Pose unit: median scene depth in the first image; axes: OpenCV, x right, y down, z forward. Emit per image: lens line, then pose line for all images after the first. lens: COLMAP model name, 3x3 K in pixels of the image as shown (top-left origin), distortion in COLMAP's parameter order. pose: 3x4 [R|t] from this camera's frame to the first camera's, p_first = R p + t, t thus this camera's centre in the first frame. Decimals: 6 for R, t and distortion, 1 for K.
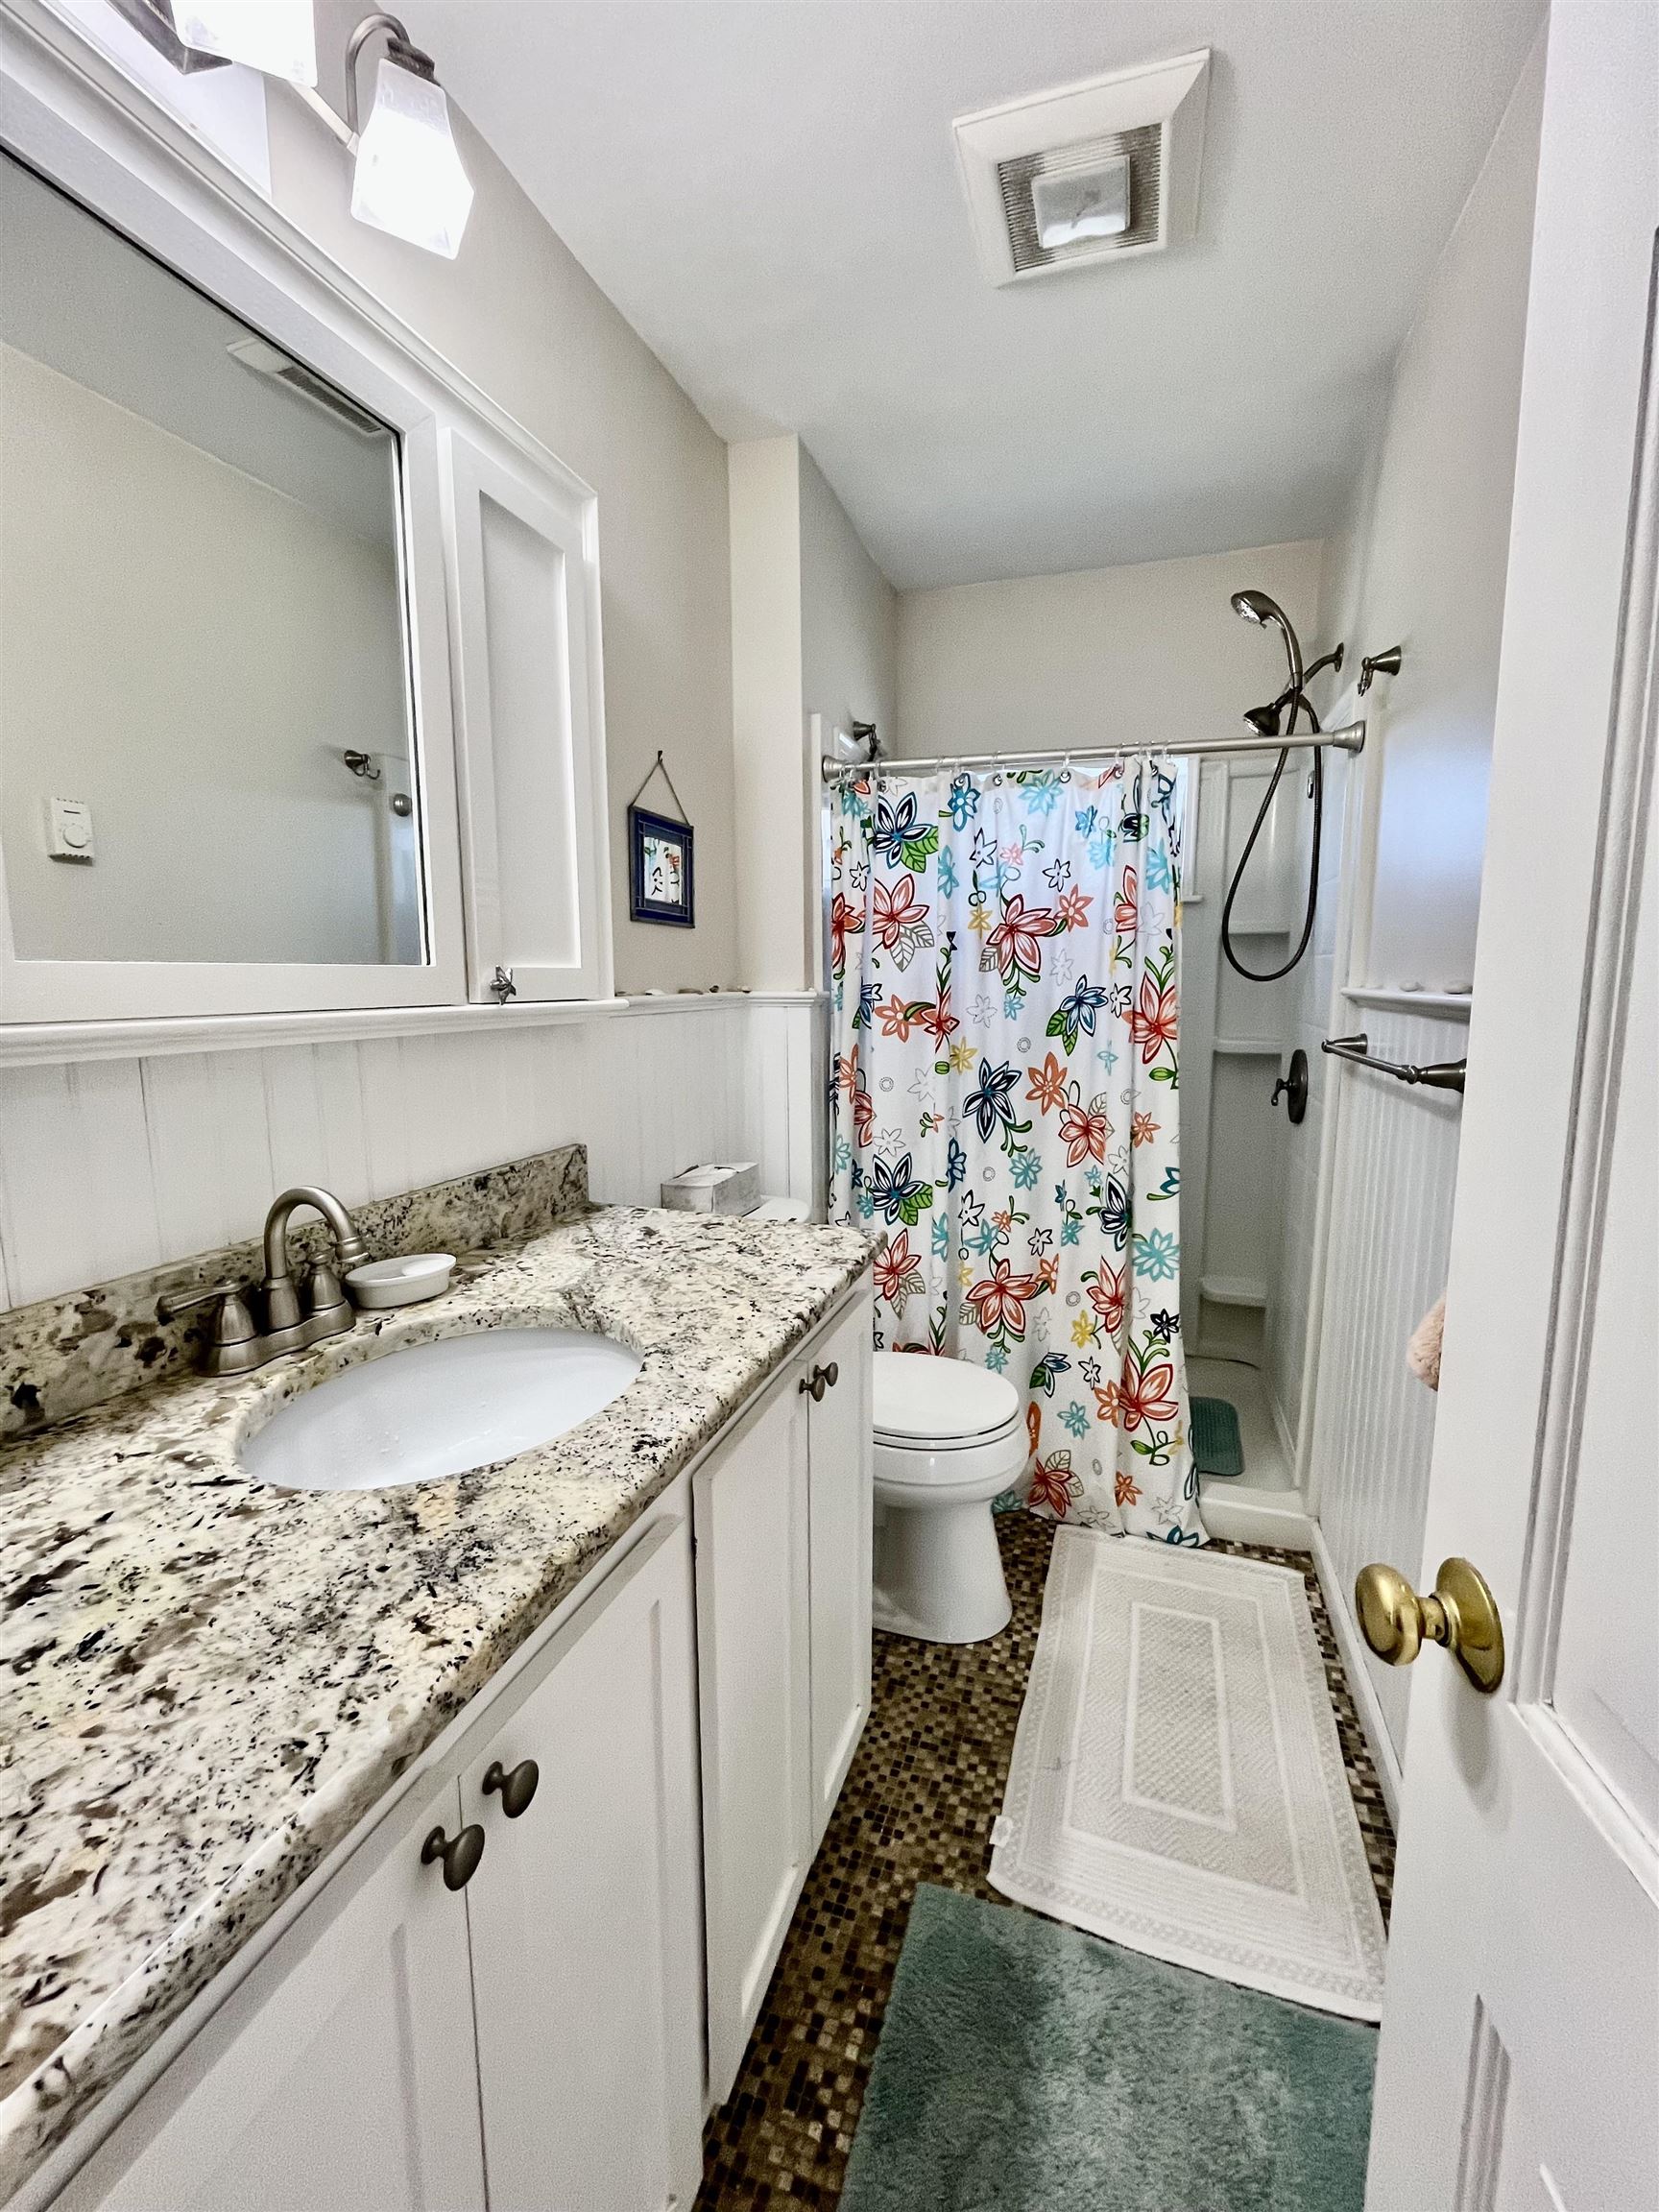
lens RADIAL K [[898.8, 0, 827.9], [0, 898.8, 1097.4], [0, 0, 1]] dist [-0.007750, 0.000852]
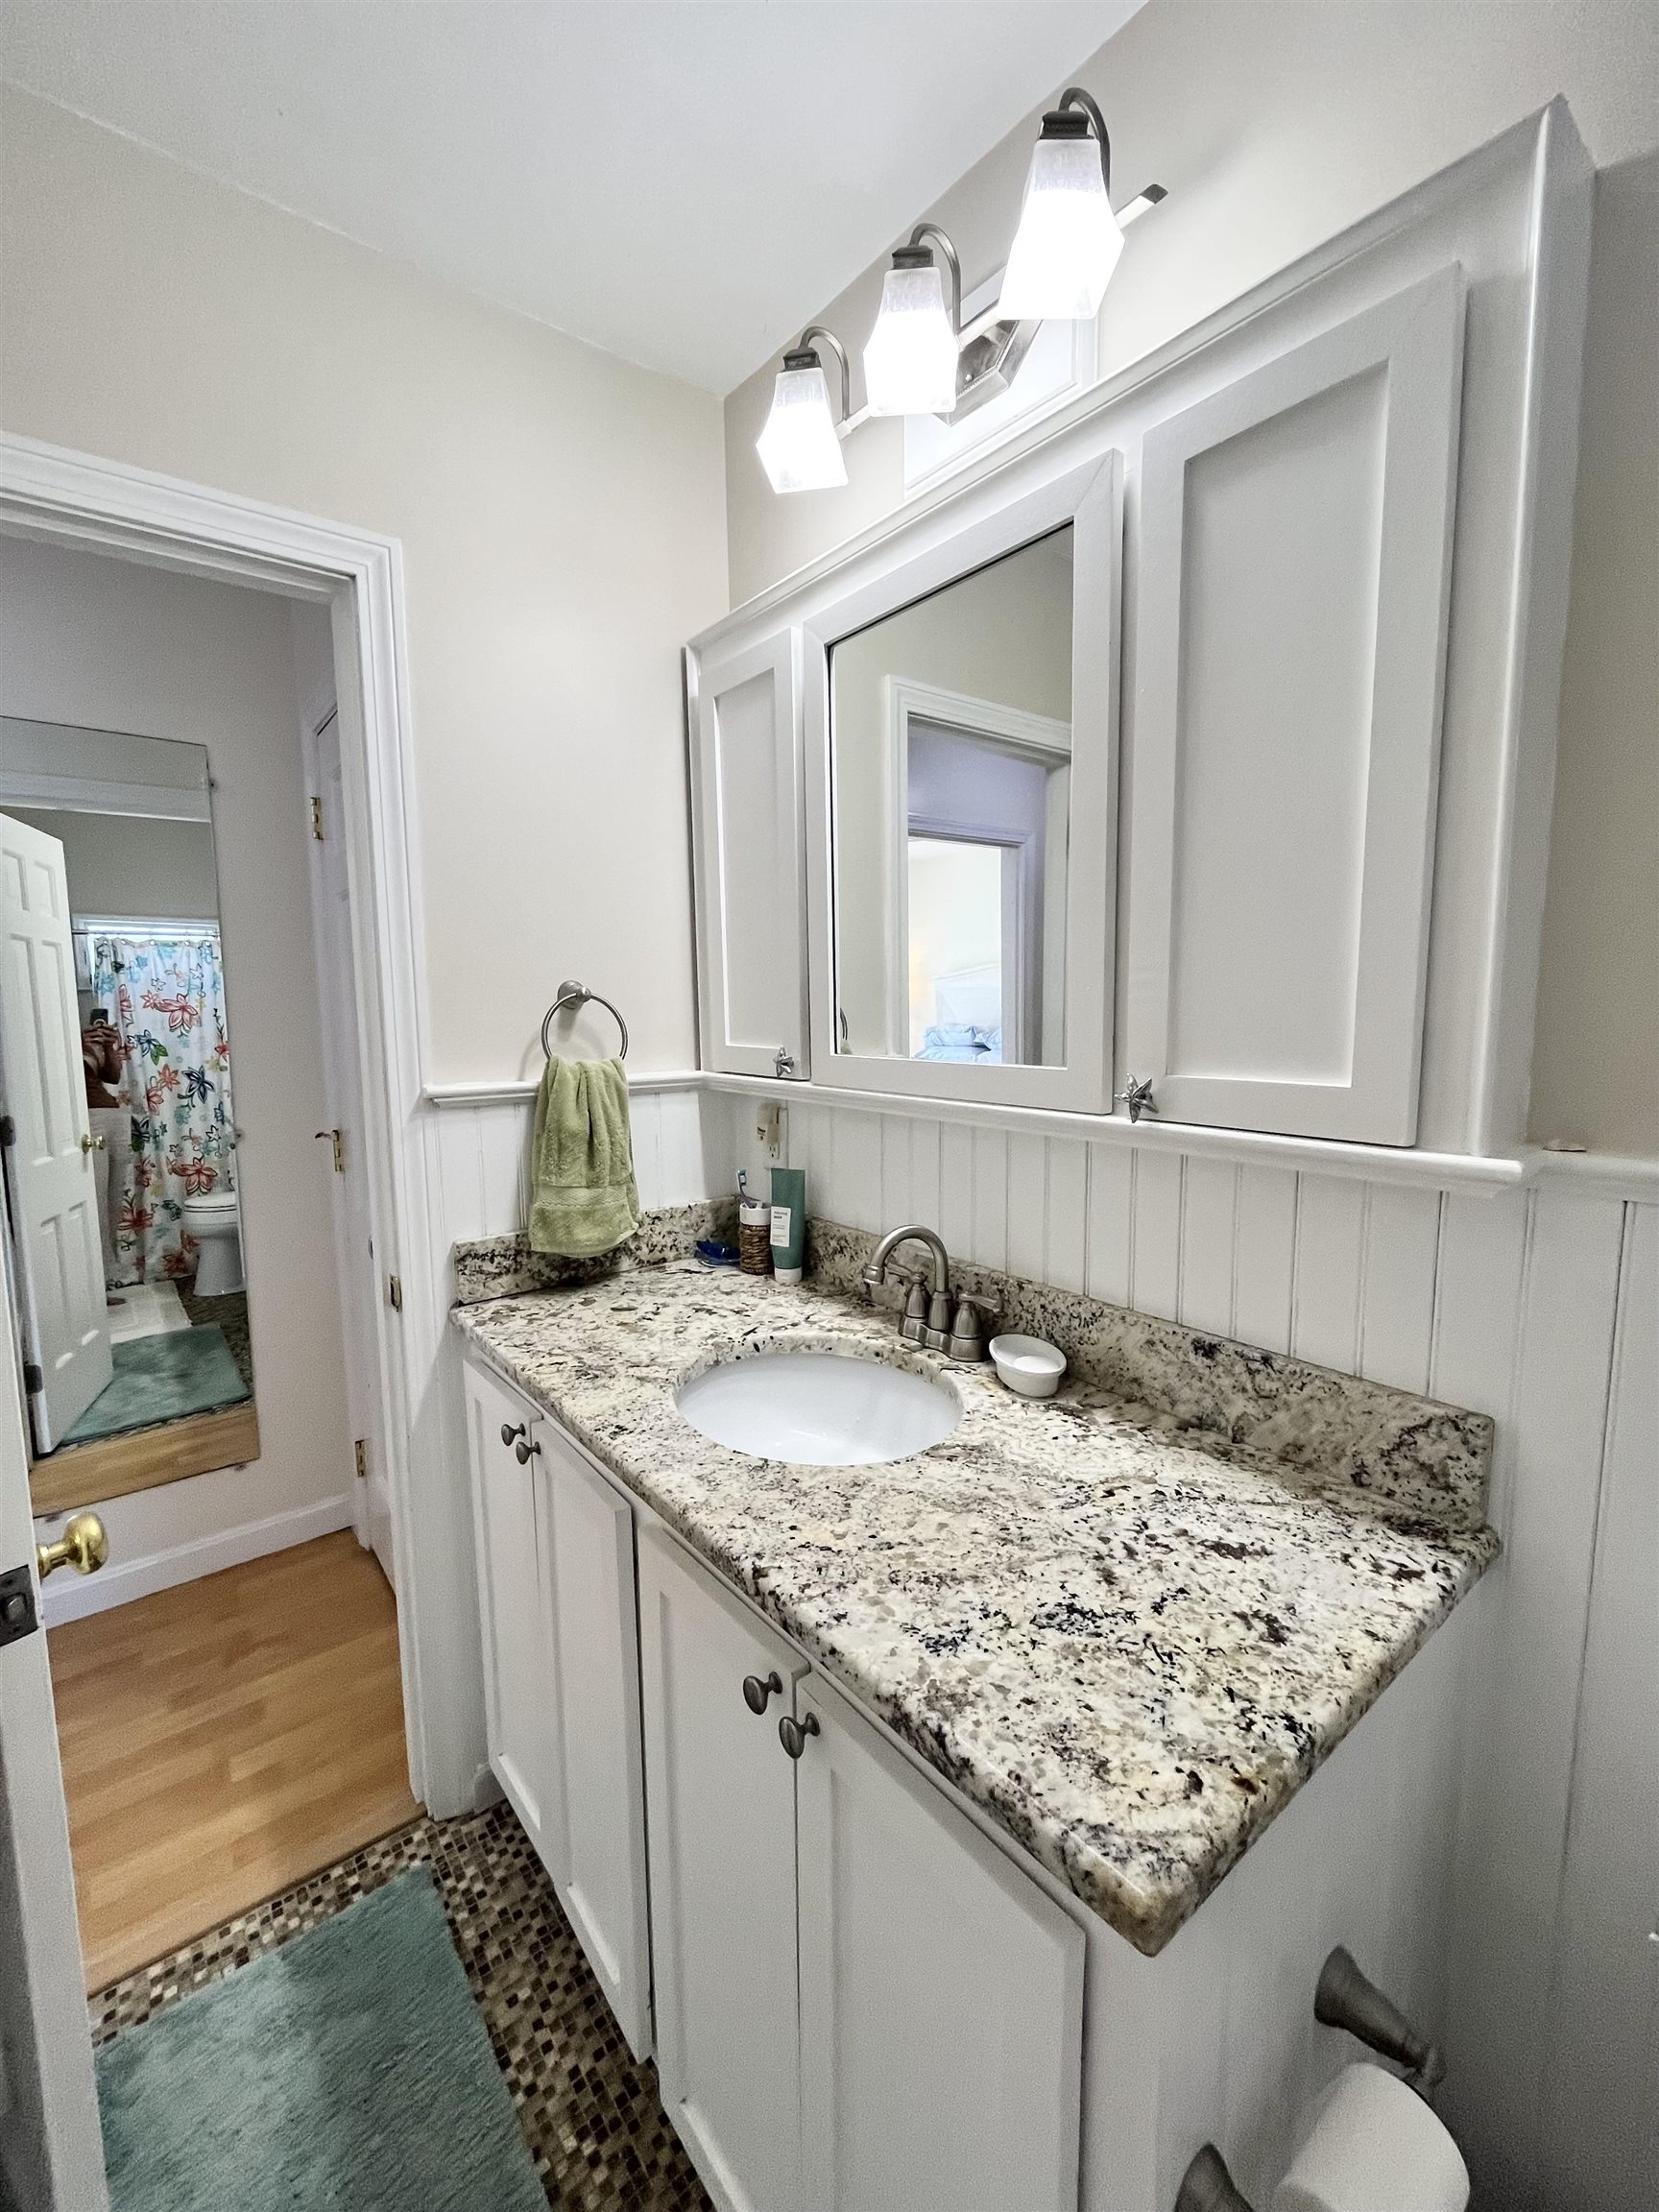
lens RADIAL K [[898.8, 0, 822.1], [0, 898.8, 1097.1], [0, 0, 1]] dist [-0.007750, 0.000852]
pose [[-0.541564, 0.093582, -0.835434, 0.503122], [-0.103995, 0.978694, 0.177043, -0.264161], [0.834202, 0.182761, -0.520293, 1.321670]]
